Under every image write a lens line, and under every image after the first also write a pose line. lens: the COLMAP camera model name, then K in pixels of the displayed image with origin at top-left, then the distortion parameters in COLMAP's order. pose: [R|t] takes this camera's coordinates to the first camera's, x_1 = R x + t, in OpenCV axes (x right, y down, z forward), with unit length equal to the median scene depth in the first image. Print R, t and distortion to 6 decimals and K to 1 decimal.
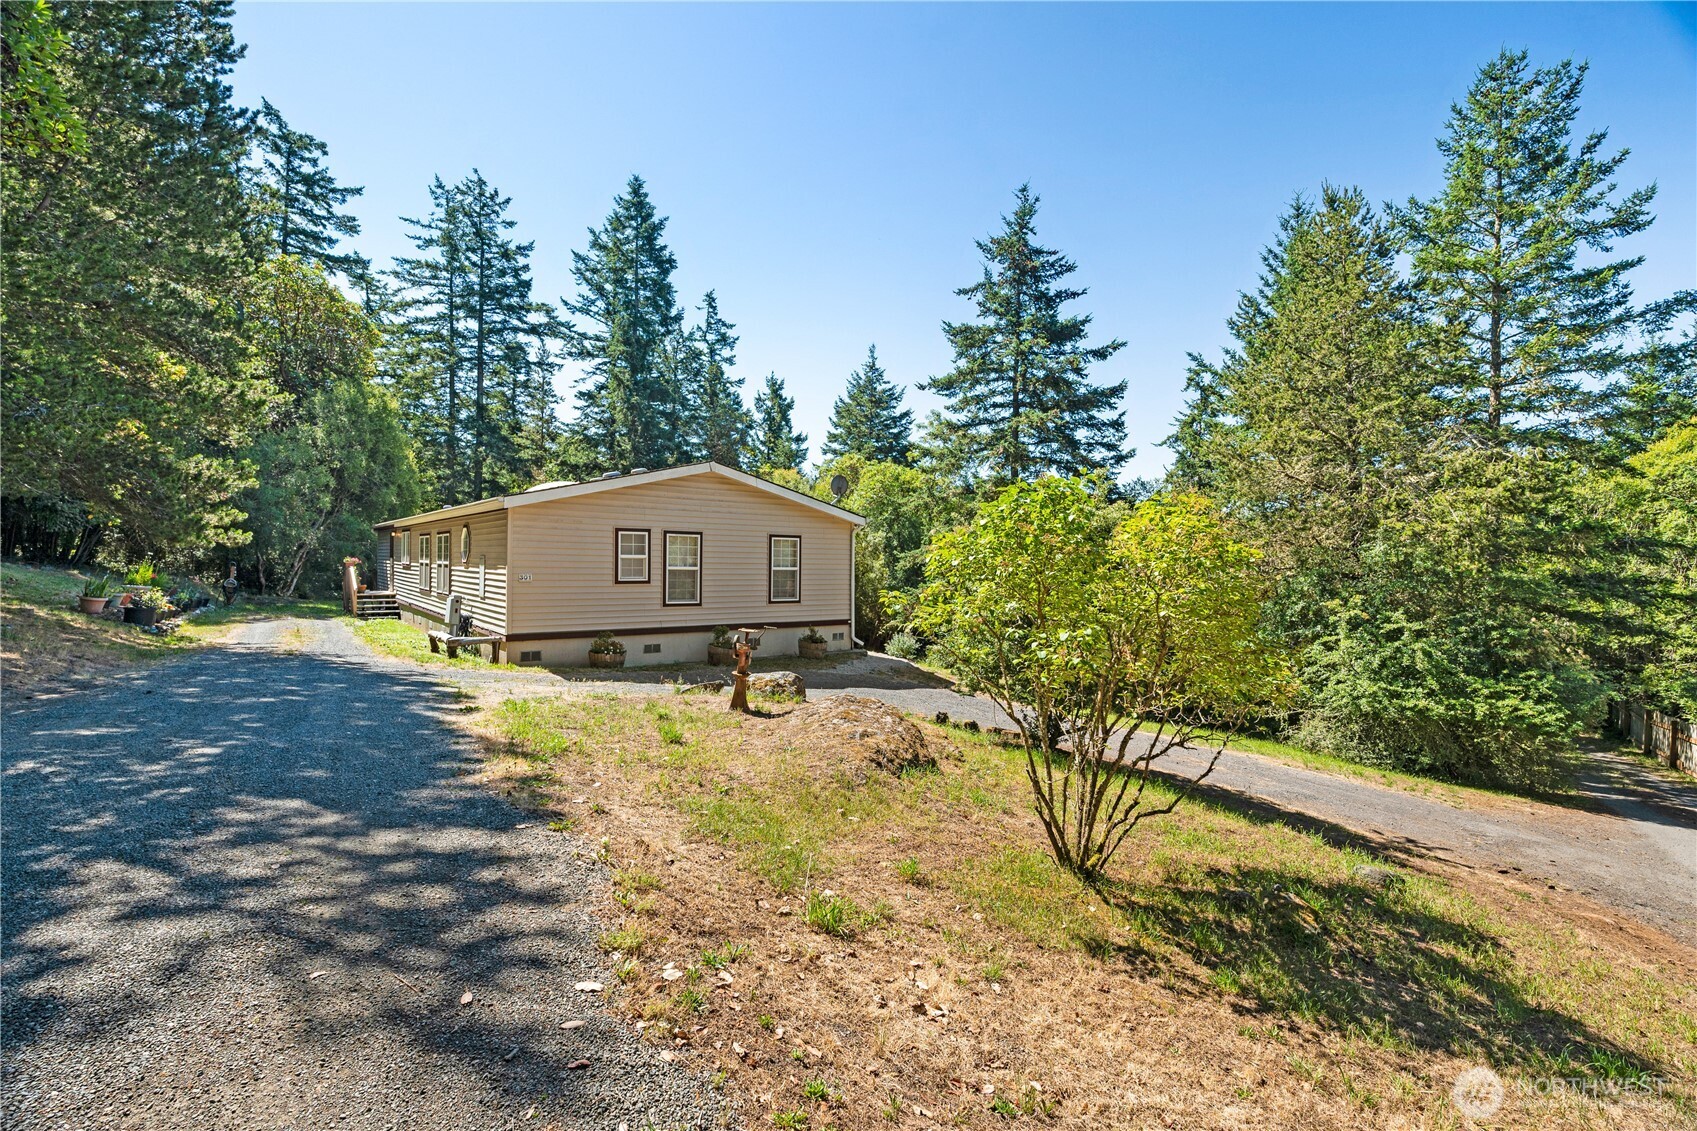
lens RADIAL K [[743.7, 0, 848.5], [0, 743.7, 565.5], [0, 0, 1]] dist [-0.001641, -0.000328]
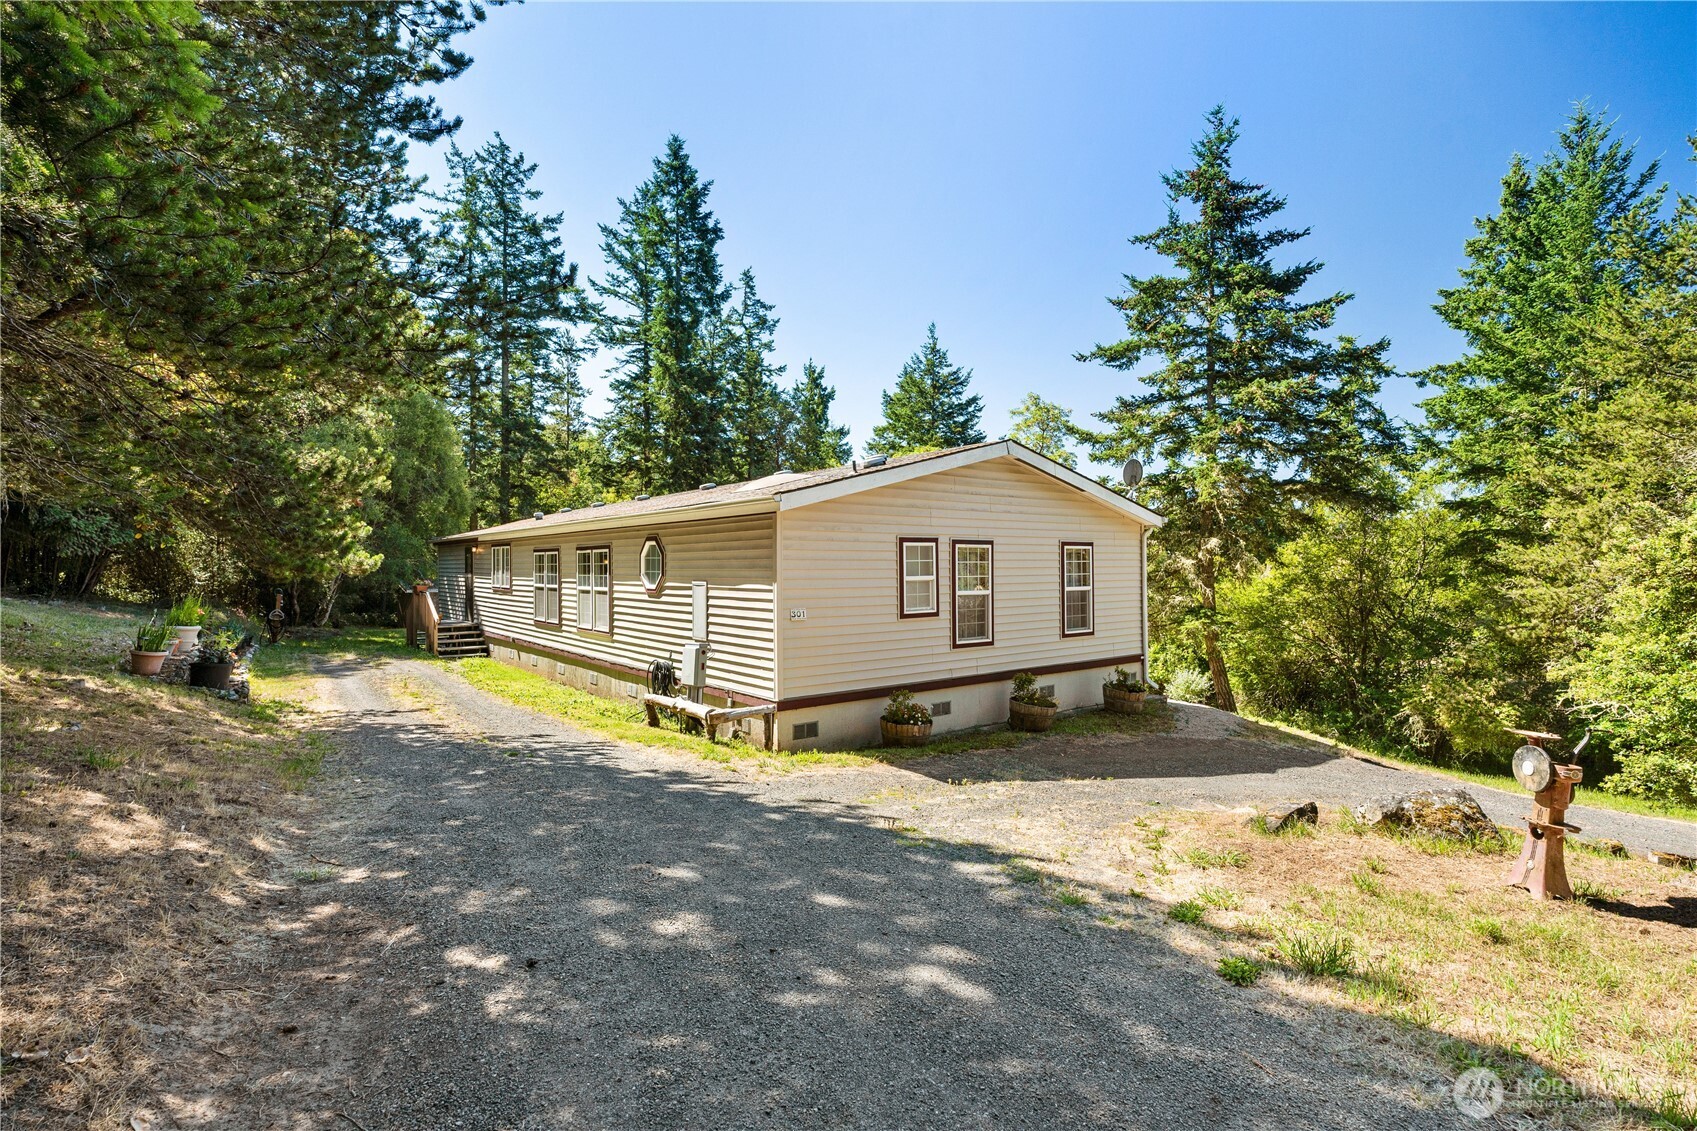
lens RADIAL K [[792.6, 0, 838.3], [0, 792.6, 562.6], [0, 0, 1]] dist [-0.001431, 0.000131]
pose [[0.999732, -0.019637, -0.012285, -0.091931], [0.019510, 0.999756, -0.010348, -0.005210], [0.012486, 0.010105, 0.999871, 0.067033]]
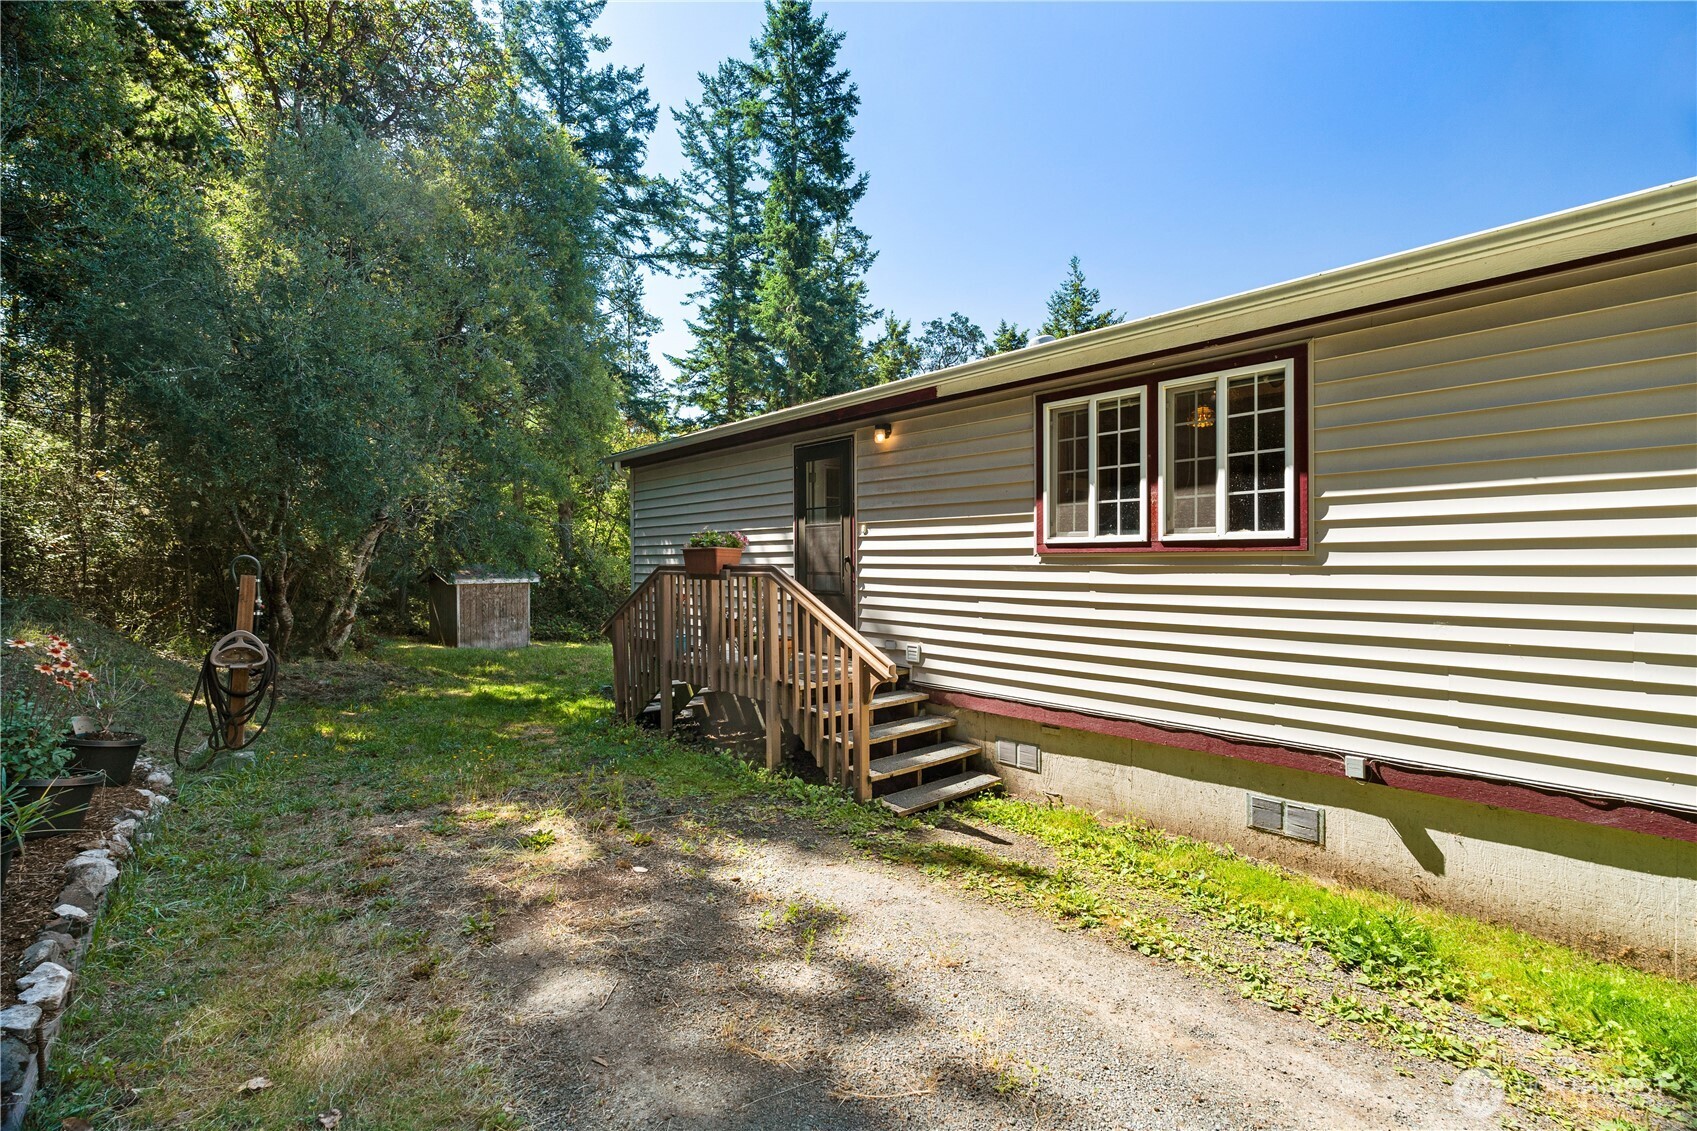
lens RADIAL K [[766.7, 0, 848.5], [0, 766.7, 565.5], [0, 0, 1]] dist [0.000512, 0.000207]
pose [[0.998858, -0.019952, 0.043411, -0.278869], [0.020065, 0.999796, -0.002169, 0.001186], [-0.043359, 0.003038, 0.999055, 0.323483]]
